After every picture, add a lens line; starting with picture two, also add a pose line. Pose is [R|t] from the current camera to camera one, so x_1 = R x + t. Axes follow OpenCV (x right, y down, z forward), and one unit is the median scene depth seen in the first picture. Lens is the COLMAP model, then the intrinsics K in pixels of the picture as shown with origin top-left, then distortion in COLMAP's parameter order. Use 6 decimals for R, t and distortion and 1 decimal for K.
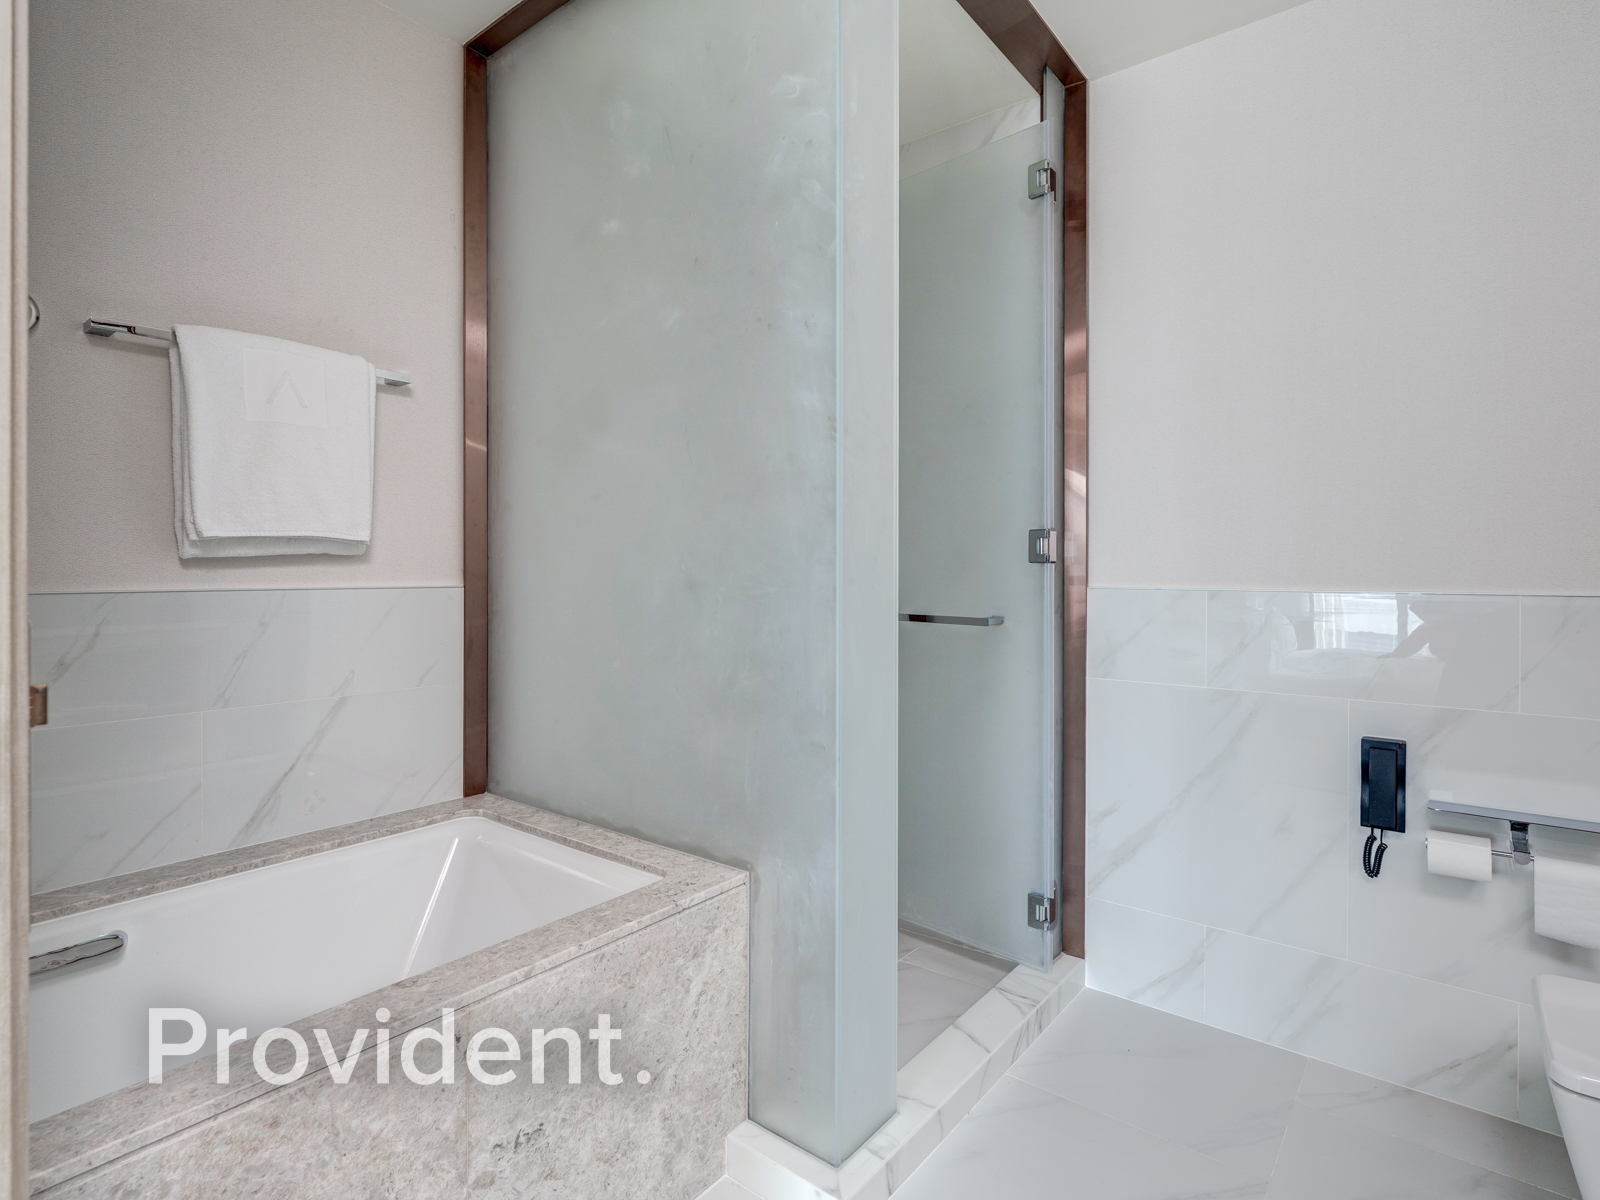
lens RADIAL K [[825.0, 0, 791.6], [0, 825.0, 577.1], [0, 0, 1]] dist [-0.000092, -0.002348]
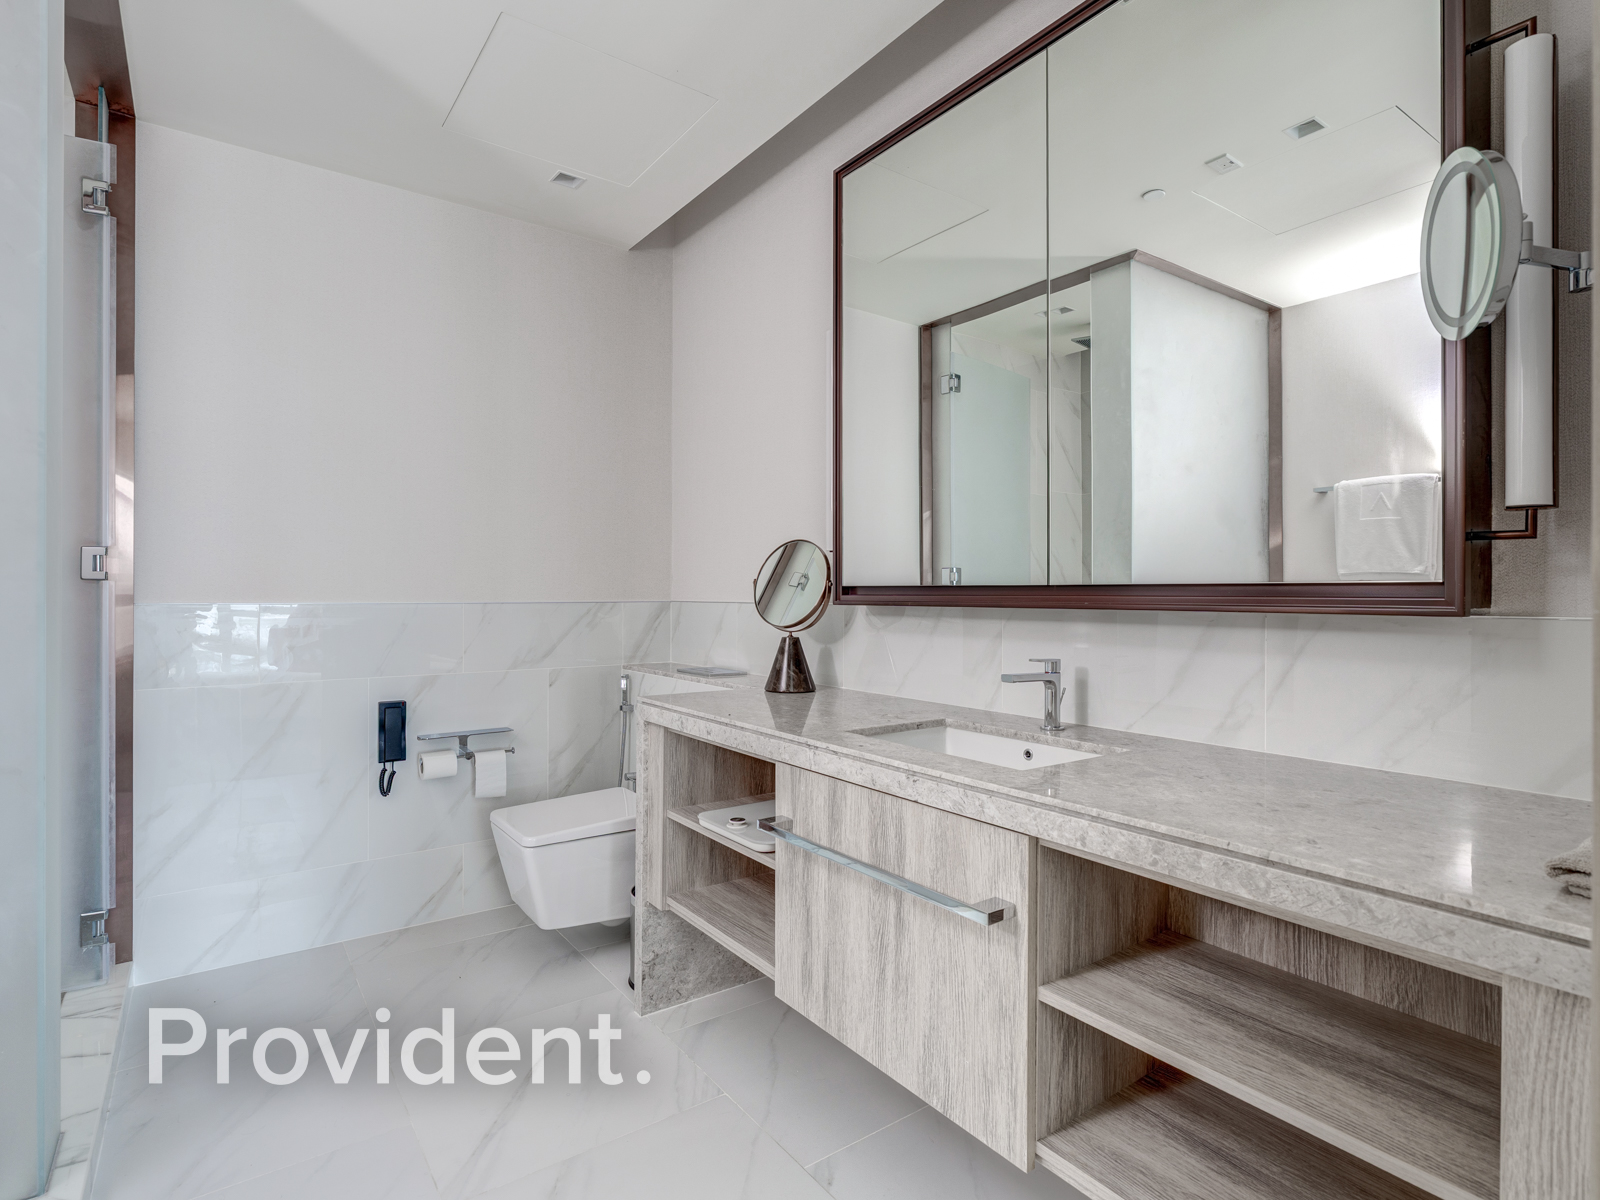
lens RADIAL K [[825.0, 0, 797.1], [0, 825.0, 593.0], [0, 0, 1]] dist [-0.000092, -0.002348]
pose [[0.260194, -0.004521, 0.965546, -0.537956], [0.005849, 0.999978, 0.003106, -0.000240], [-0.965539, 0.004839, 0.260215, -0.100748]]
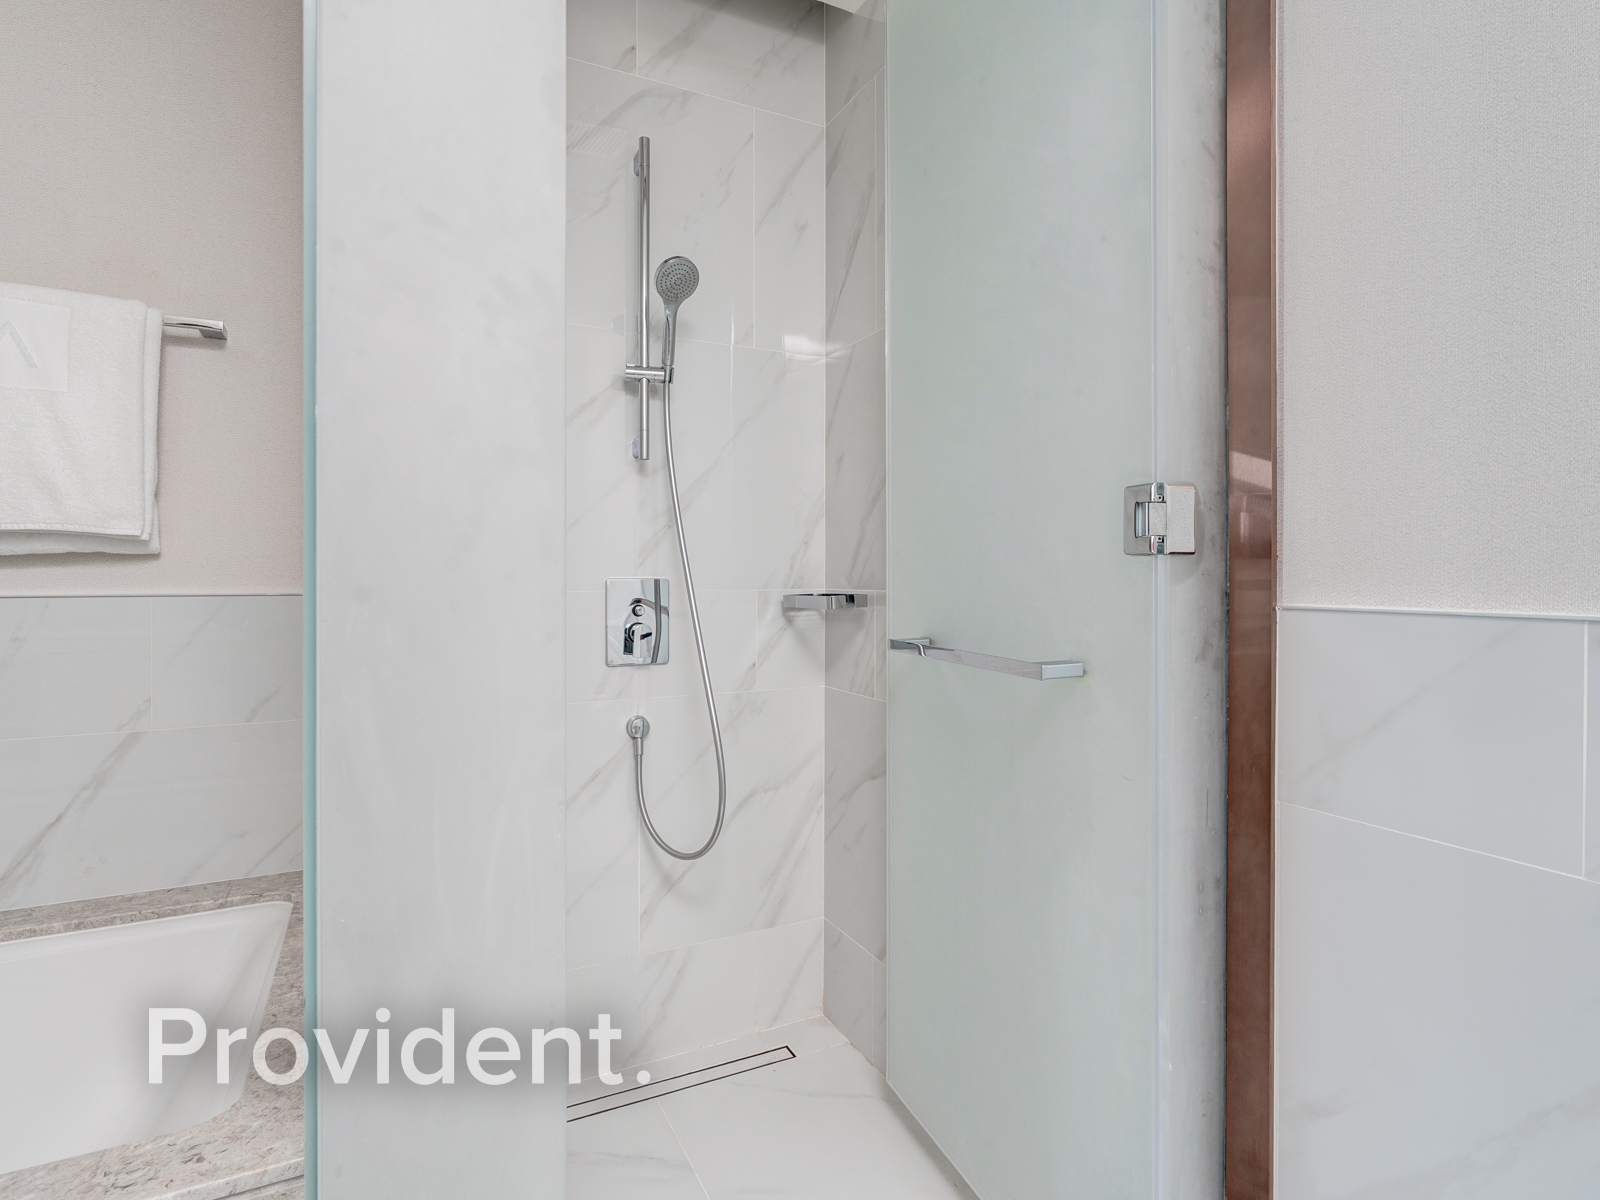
lens RADIAL K [[825.0, 0, 805.6], [0, 825.0, 568.2], [0, 0, 1]] dist [-0.000092, -0.002348]
pose [[0.902733, -0.002181, -0.430195, 0.413376], [0.001467, 0.999997, -0.001990, -0.011133], [0.430198, 0.001166, 0.902734, 0.604221]]
